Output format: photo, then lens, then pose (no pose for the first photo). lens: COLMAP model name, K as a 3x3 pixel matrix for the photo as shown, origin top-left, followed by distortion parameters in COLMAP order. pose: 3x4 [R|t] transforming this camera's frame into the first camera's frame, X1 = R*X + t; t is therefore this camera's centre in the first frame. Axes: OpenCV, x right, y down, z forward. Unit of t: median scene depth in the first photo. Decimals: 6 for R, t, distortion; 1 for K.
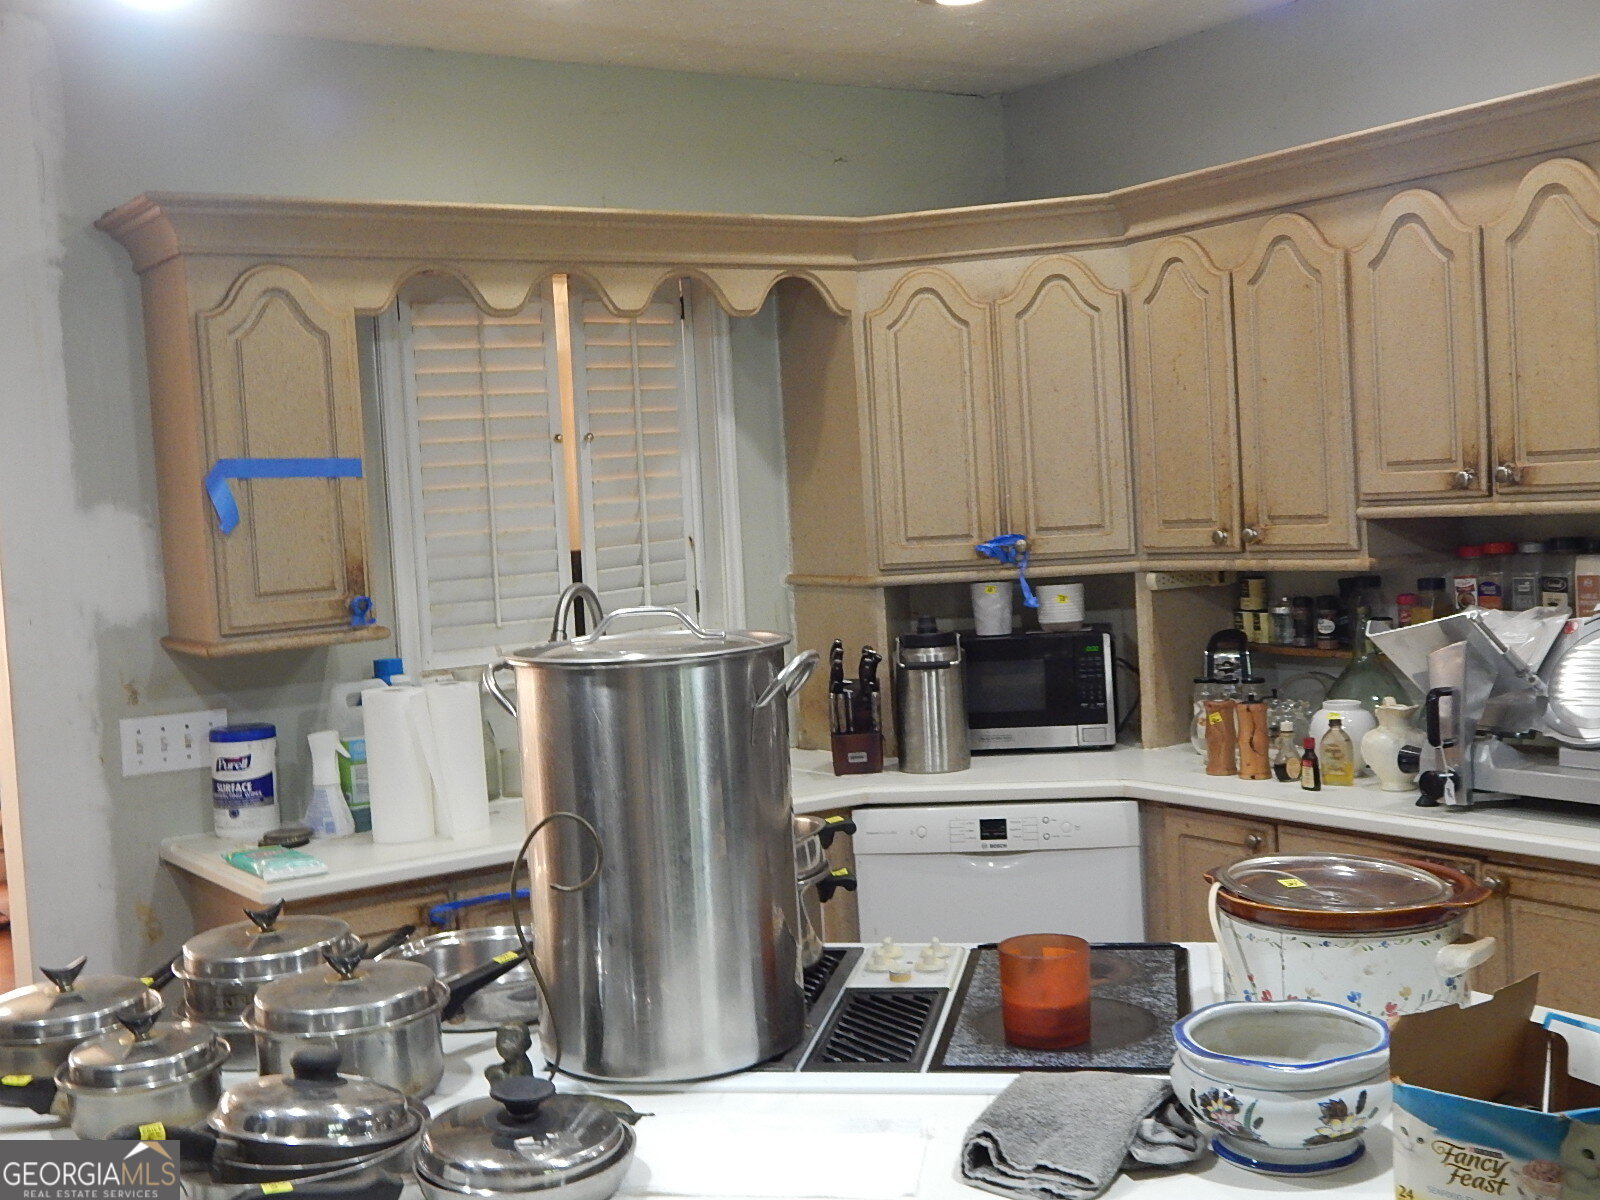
lens RADIAL K [[1775.4, 0, 802.0], [0, 1775.4, 599.3], [0, 0, 1]] dist [0.012698, 0.000000]
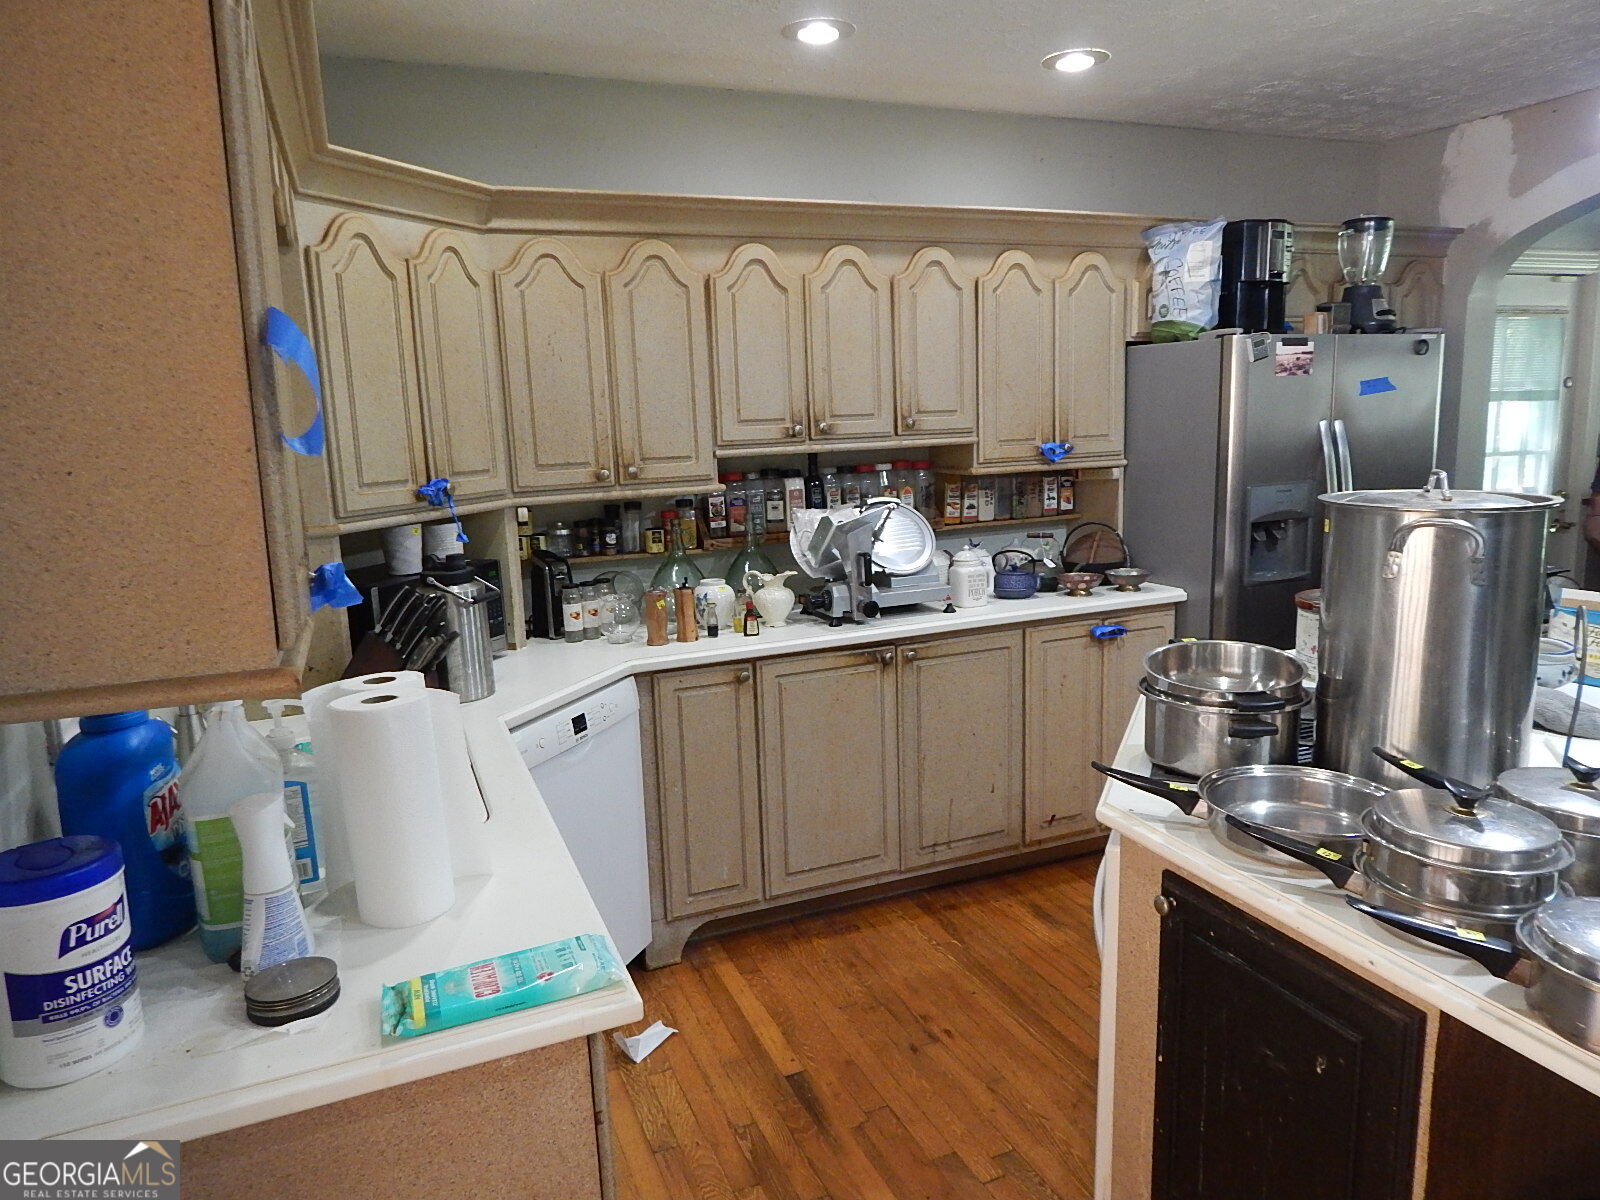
lens RADIAL K [[1062.5, 0, 802.9], [0, 1062.5, 601.2], [0, 0, 1]] dist [0.007355, -0.010148]
pose [[0.209288, -0.121014, 0.970337, -0.532677], [0.084292, 0.990852, 0.105392, -0.012690], [-0.974214, 0.059734, 0.217574, 0.697007]]
